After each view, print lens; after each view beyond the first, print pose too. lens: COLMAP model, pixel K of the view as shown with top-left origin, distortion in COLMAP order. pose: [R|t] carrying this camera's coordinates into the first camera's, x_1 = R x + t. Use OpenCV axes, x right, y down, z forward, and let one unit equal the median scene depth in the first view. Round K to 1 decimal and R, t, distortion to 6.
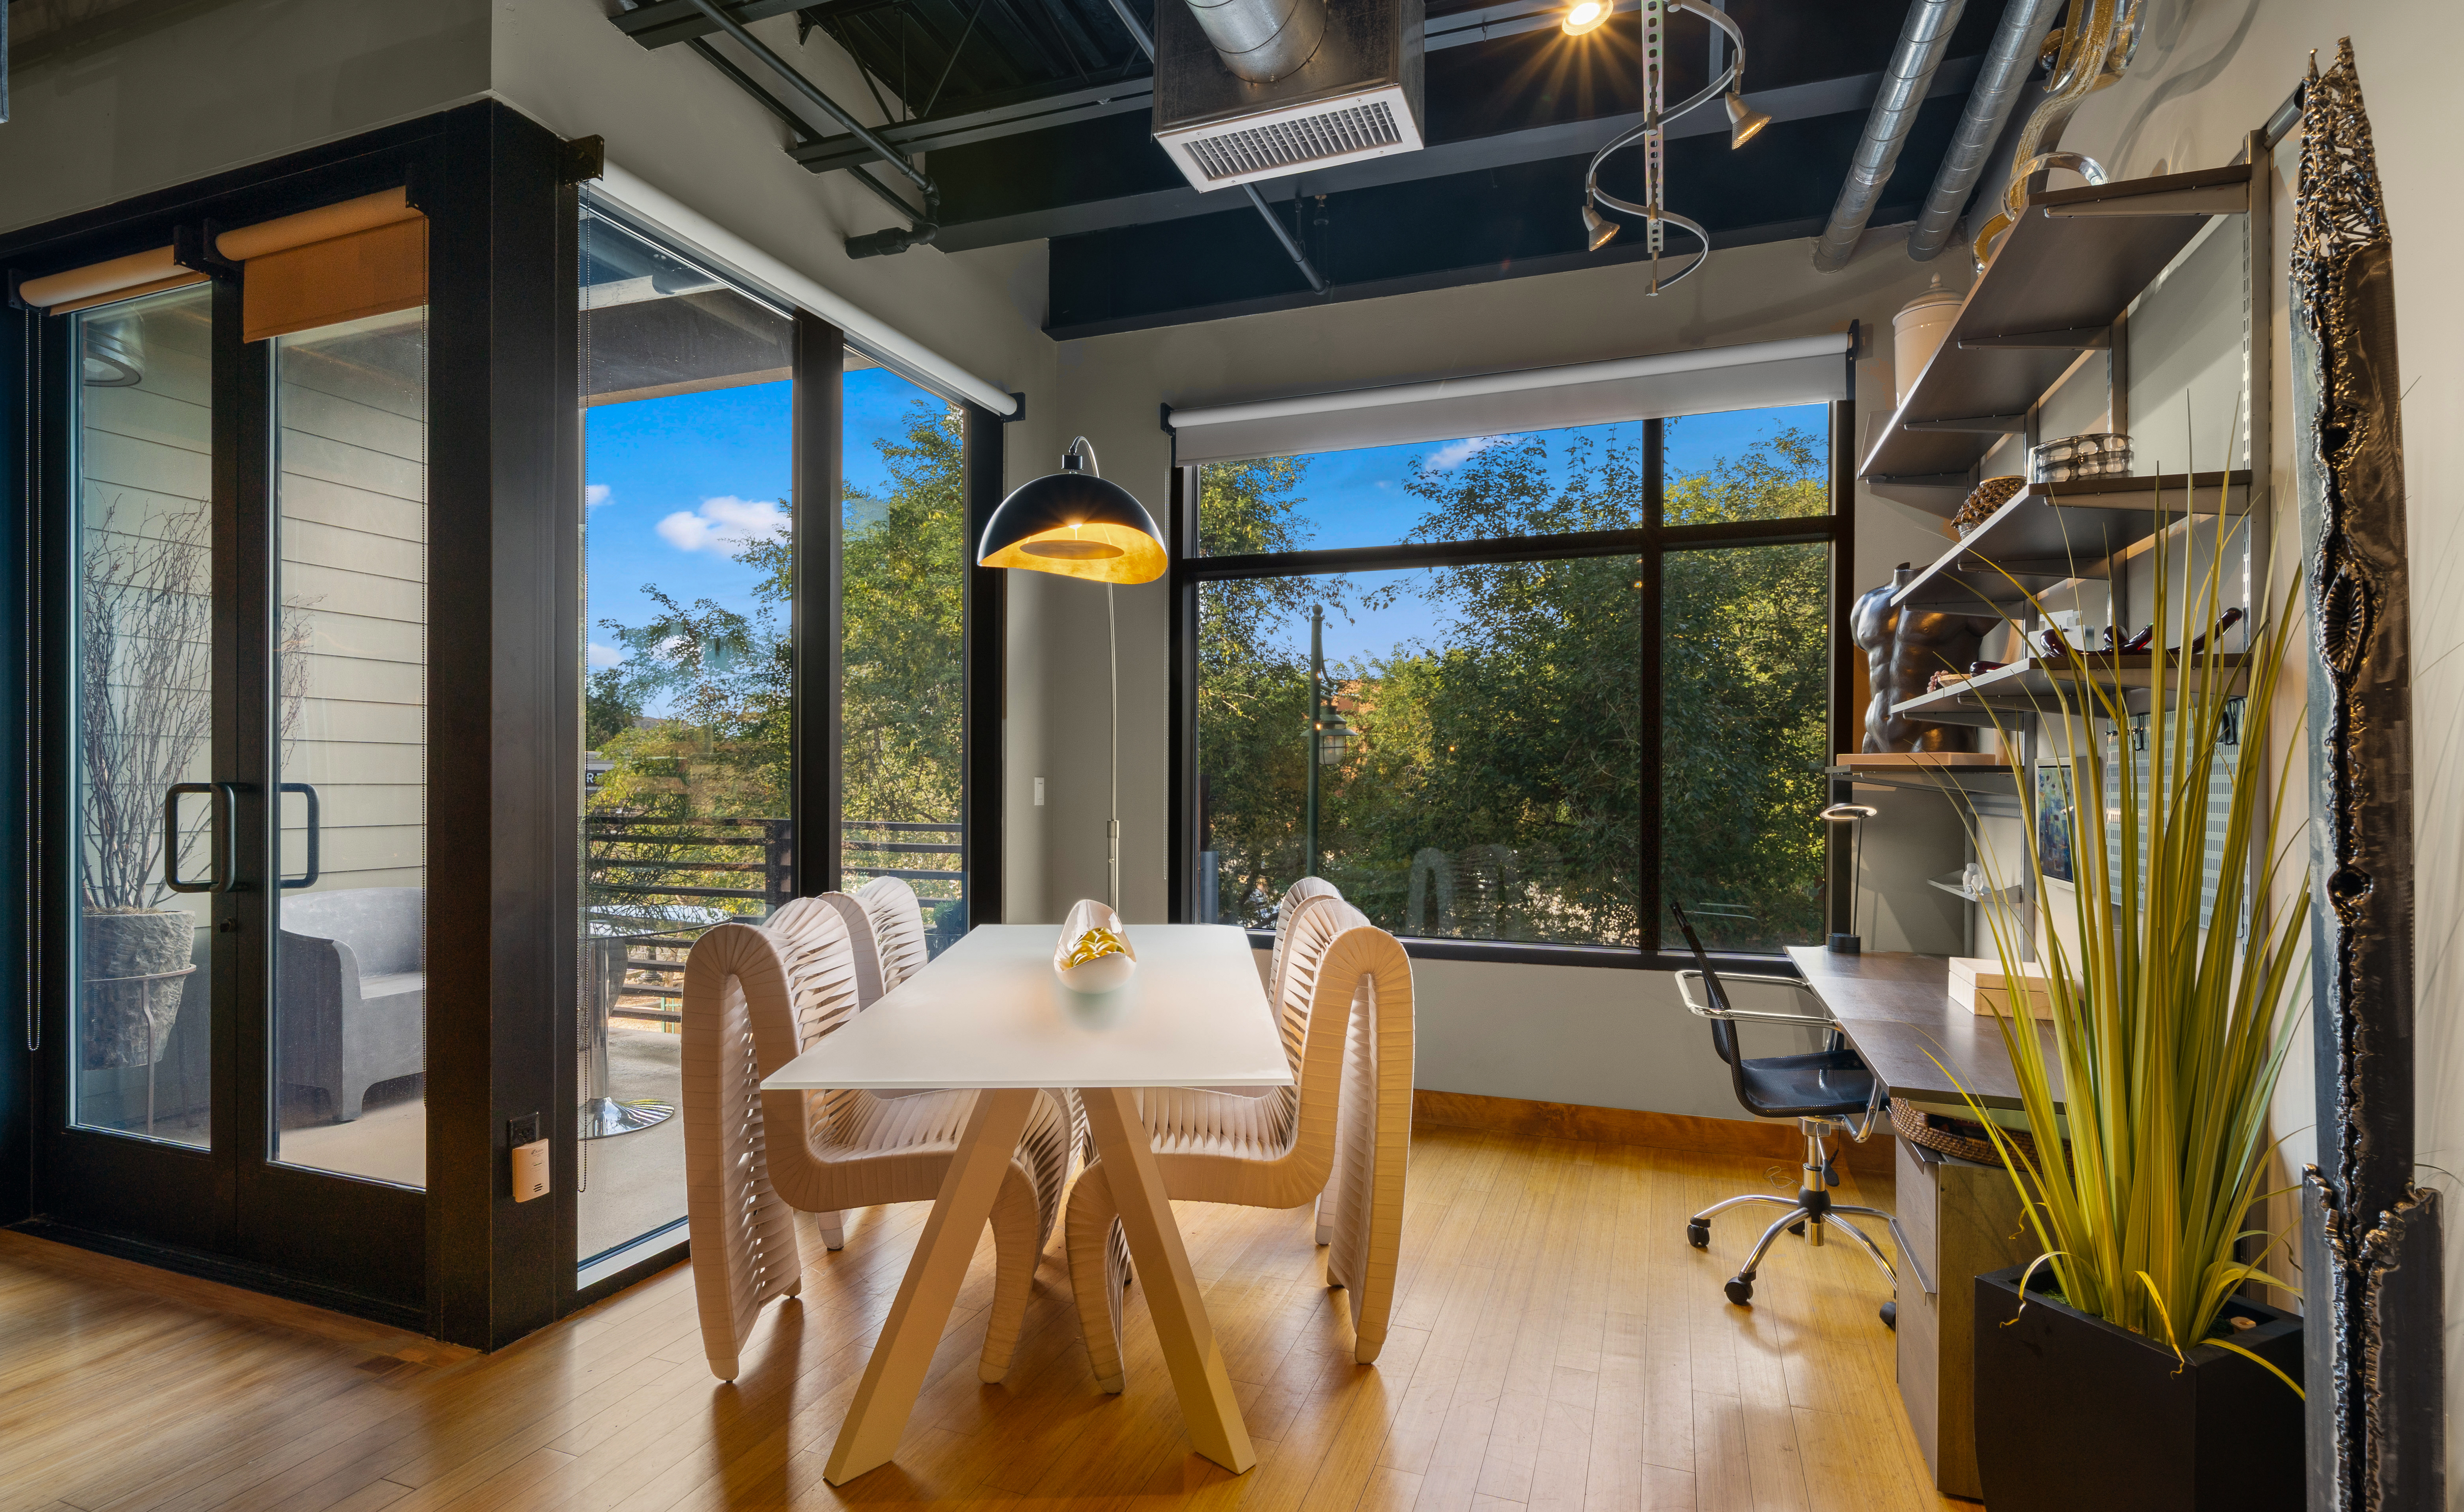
lens RADIAL K [[1160.7, 0, 1241.8], [0, 1160.7, 778.3], [0, 0, 1]] dist [0.001224, -0.000348]
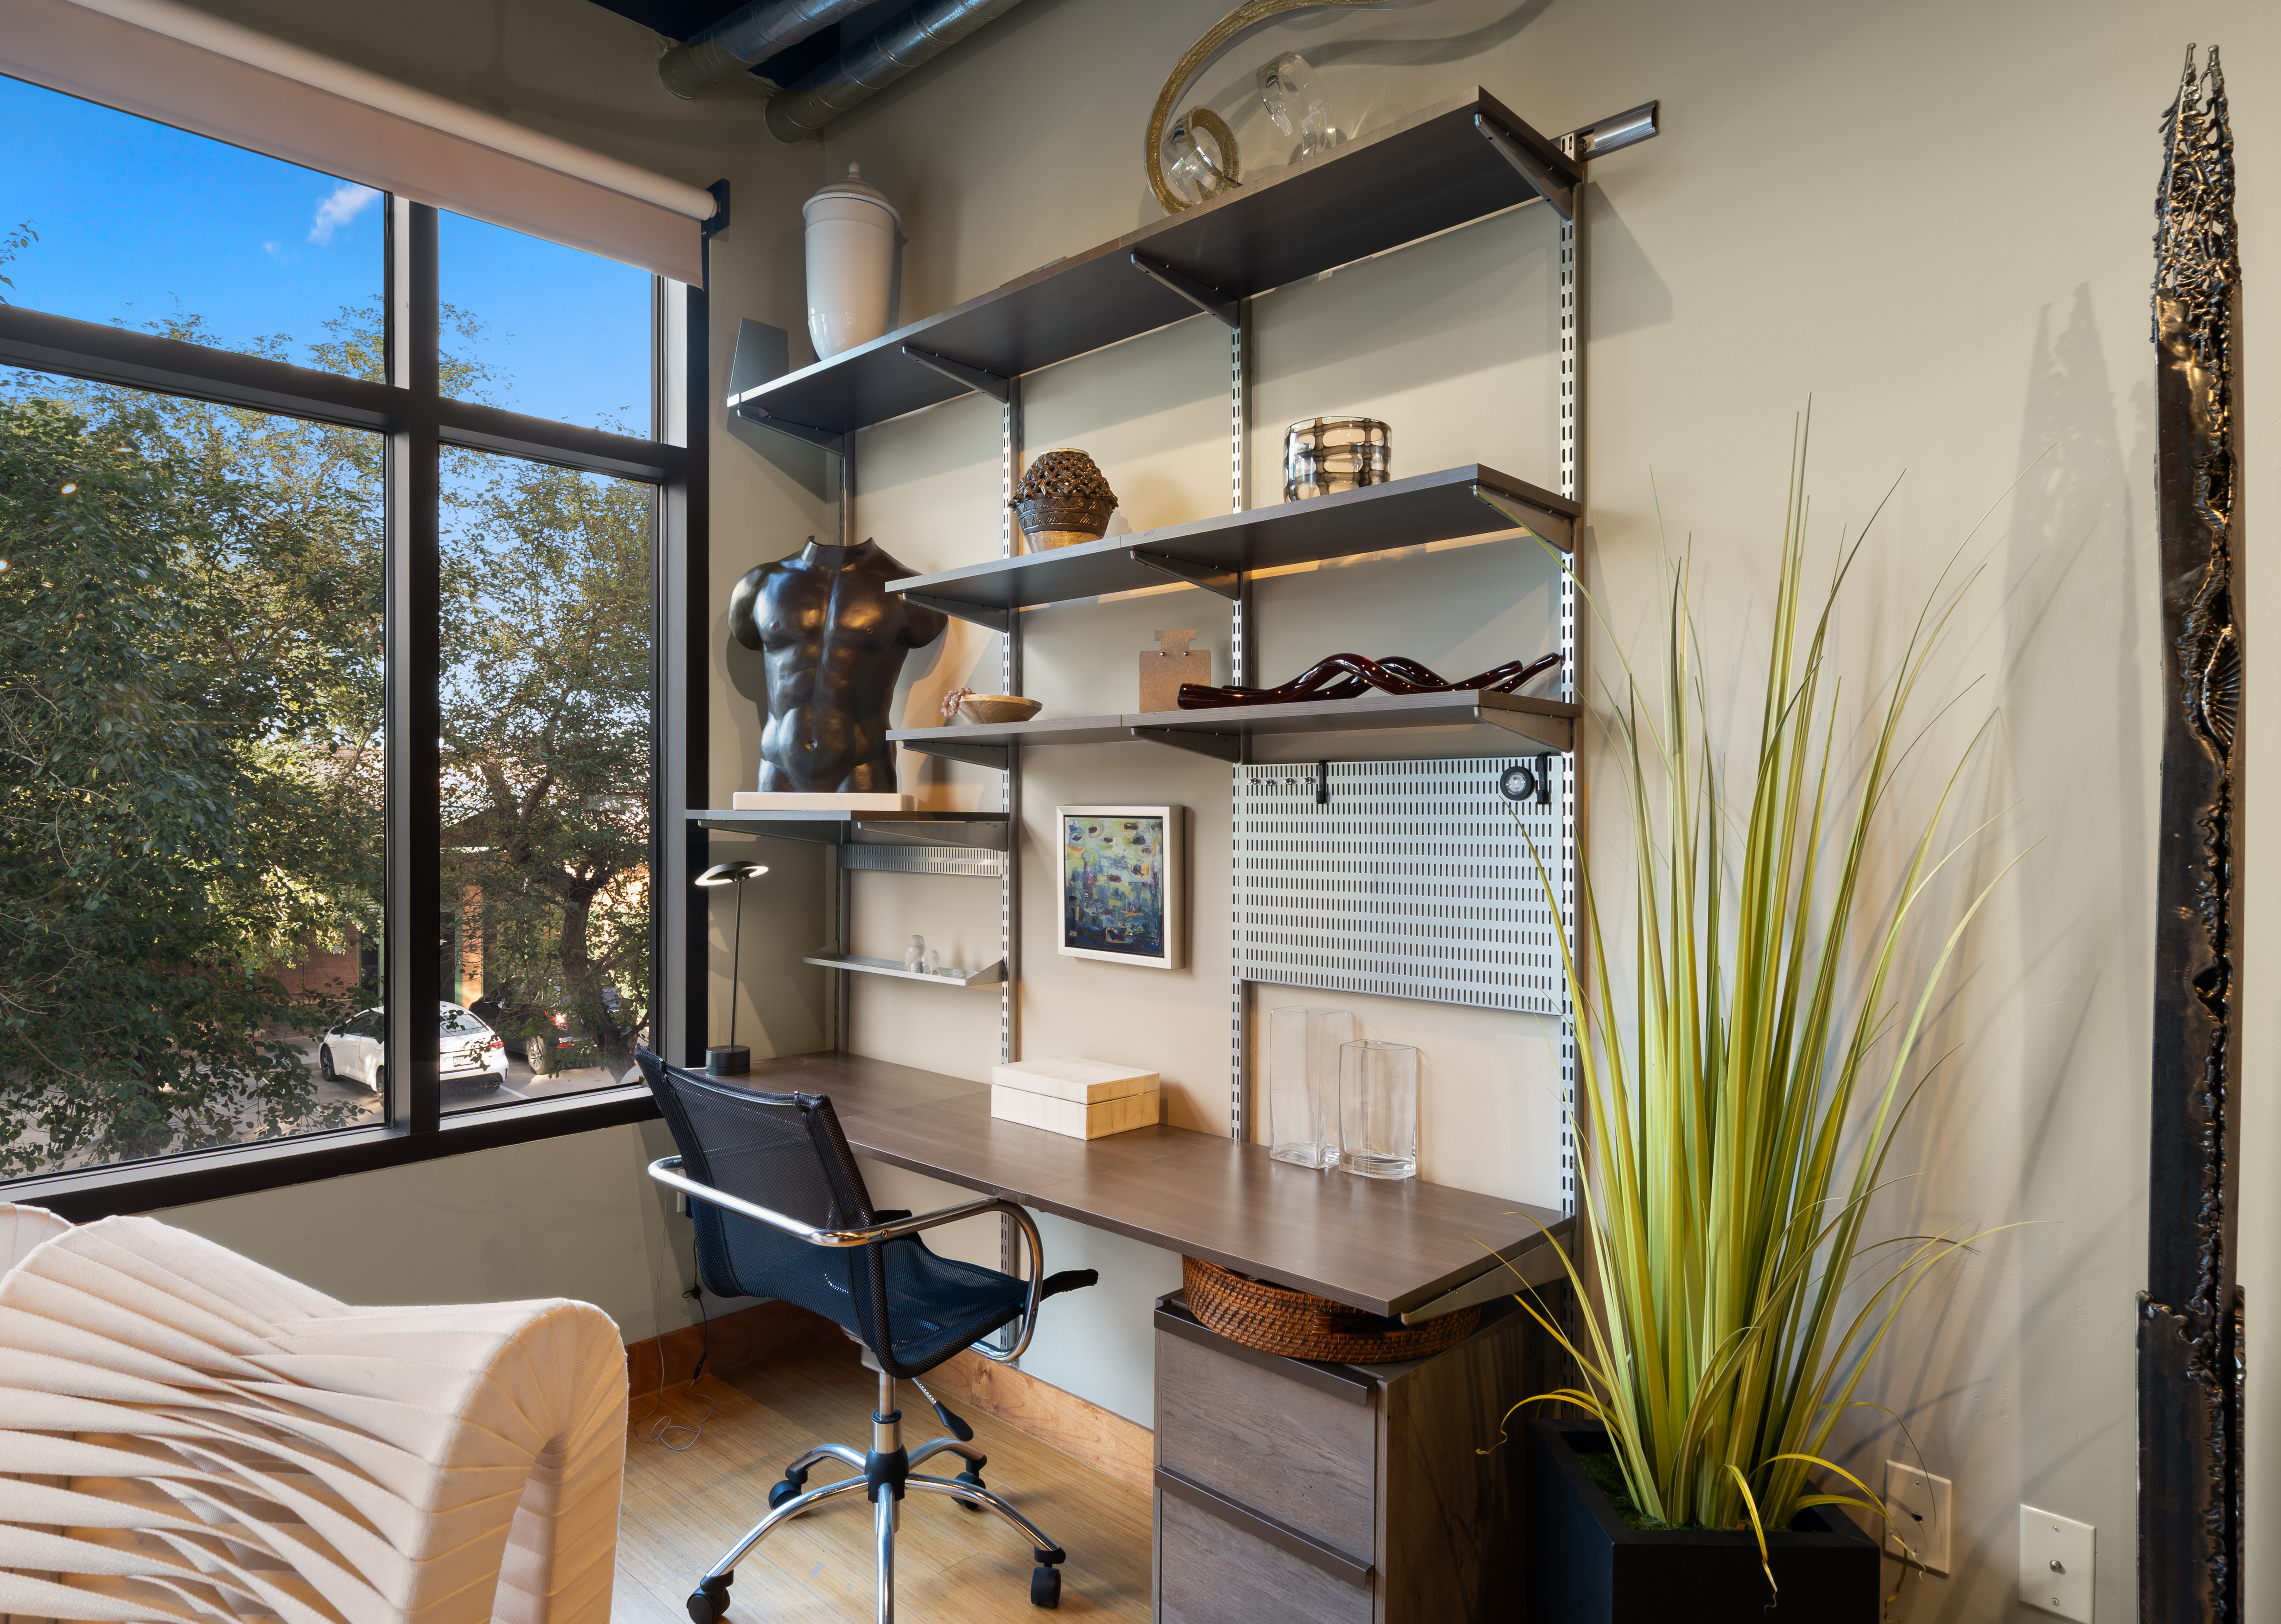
lens RADIAL K [[1322.9, 0, 1140.3], [0, 1322.9, 820.1], [0, 0, 1]] dist [0.006665, 0.002145]
pose [[0.402999, -0.004007, 0.915192, -0.122390], [-0.006363, 0.999954, 0.007180, -0.012073], [-0.915178, -0.008717, 0.402955, 0.481330]]
